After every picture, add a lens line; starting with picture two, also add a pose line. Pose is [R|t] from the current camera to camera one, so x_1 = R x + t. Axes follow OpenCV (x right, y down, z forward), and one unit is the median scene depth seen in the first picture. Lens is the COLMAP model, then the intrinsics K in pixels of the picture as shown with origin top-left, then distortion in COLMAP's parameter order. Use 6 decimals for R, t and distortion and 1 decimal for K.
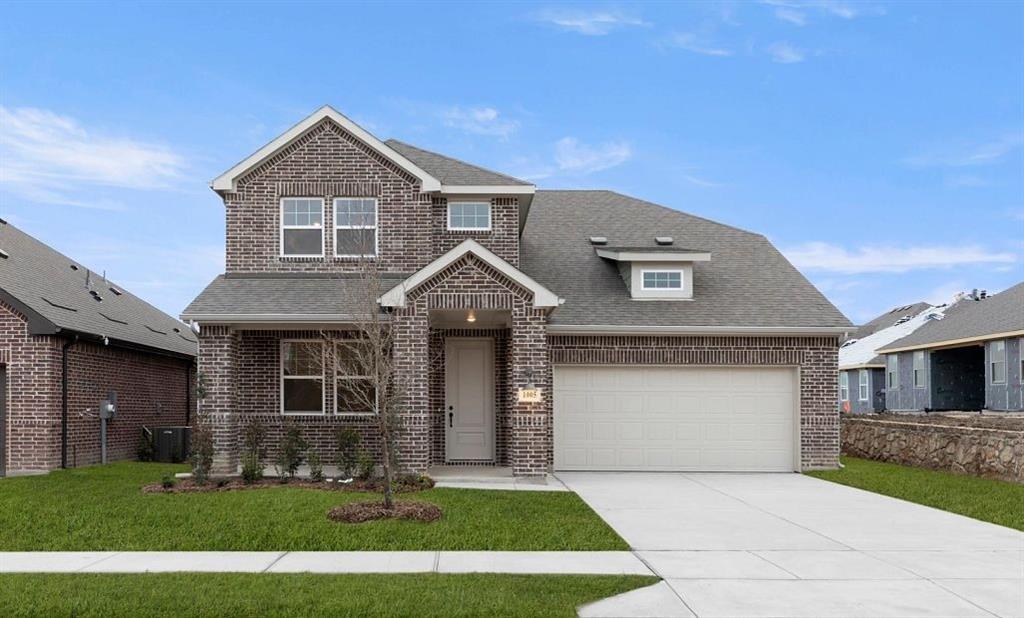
lens RADIAL K [[412.0, 0, 512.0], [0, 412.0, 307.2], [0, 0, 1]] dist [0.000876, -0.000050]
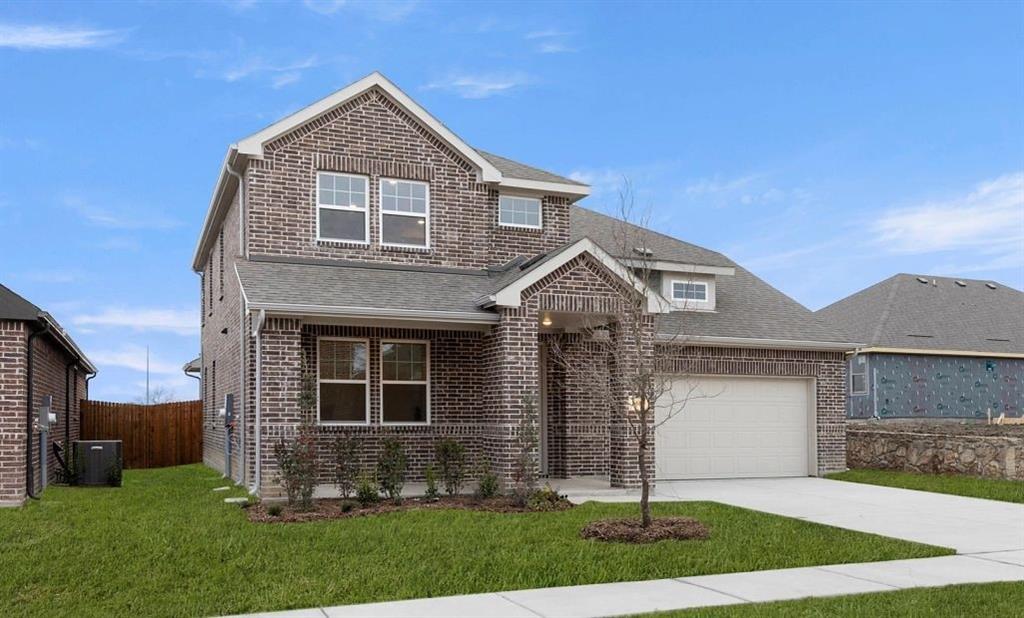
lens RADIAL K [[431.4, 0, 512.8], [0, 431.4, 309.3], [0, 0, 1]] dist [0.000462, 0.000239]
pose [[0.980229, 0.046954, 0.192214, -0.325732], [-0.046119, 0.998897, -0.008821, 0.010021], [-0.192416, -0.000218, 0.981313, 0.043345]]
